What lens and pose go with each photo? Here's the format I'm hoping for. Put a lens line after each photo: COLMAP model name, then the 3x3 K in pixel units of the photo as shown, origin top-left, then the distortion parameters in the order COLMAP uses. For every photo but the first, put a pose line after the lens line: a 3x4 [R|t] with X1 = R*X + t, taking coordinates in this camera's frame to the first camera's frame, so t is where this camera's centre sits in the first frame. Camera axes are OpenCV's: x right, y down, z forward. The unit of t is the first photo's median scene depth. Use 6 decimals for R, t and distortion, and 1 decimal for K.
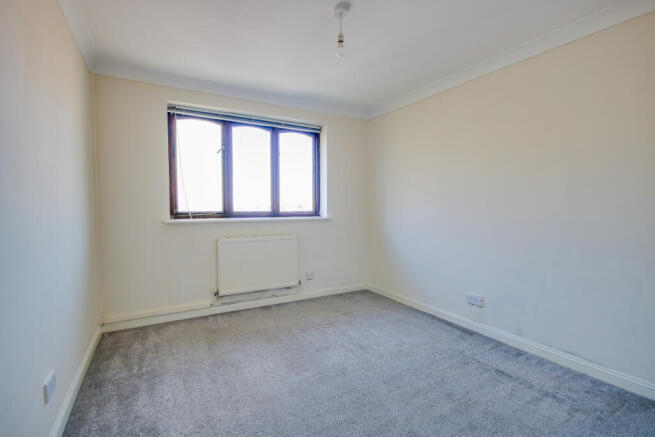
lens RADIAL K [[316.5, 0, 326.6], [0, 316.5, 216.8], [0, 0, 1]] dist [-0.001267, -0.002405]
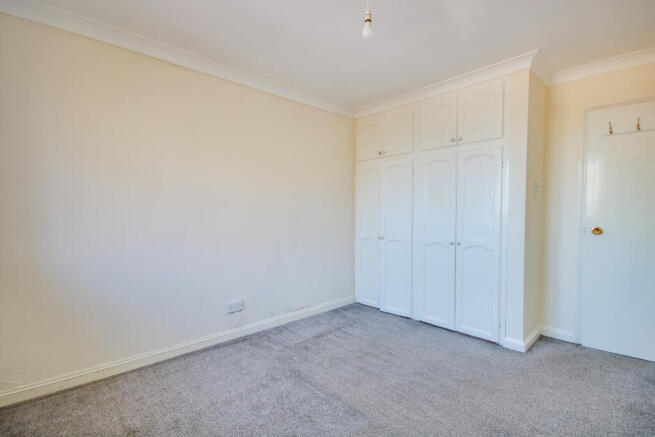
lens RADIAL K [[316.5, 0, 326.1], [0, 316.5, 218.3], [0, 0, 1]] dist [-0.001267, -0.002405]
pose [[-0.252676, -0.025195, 0.967223, -0.676756], [0.031066, 0.998934, 0.034137, -0.046078], [-0.967052, 0.038673, -0.251624, 1.185629]]
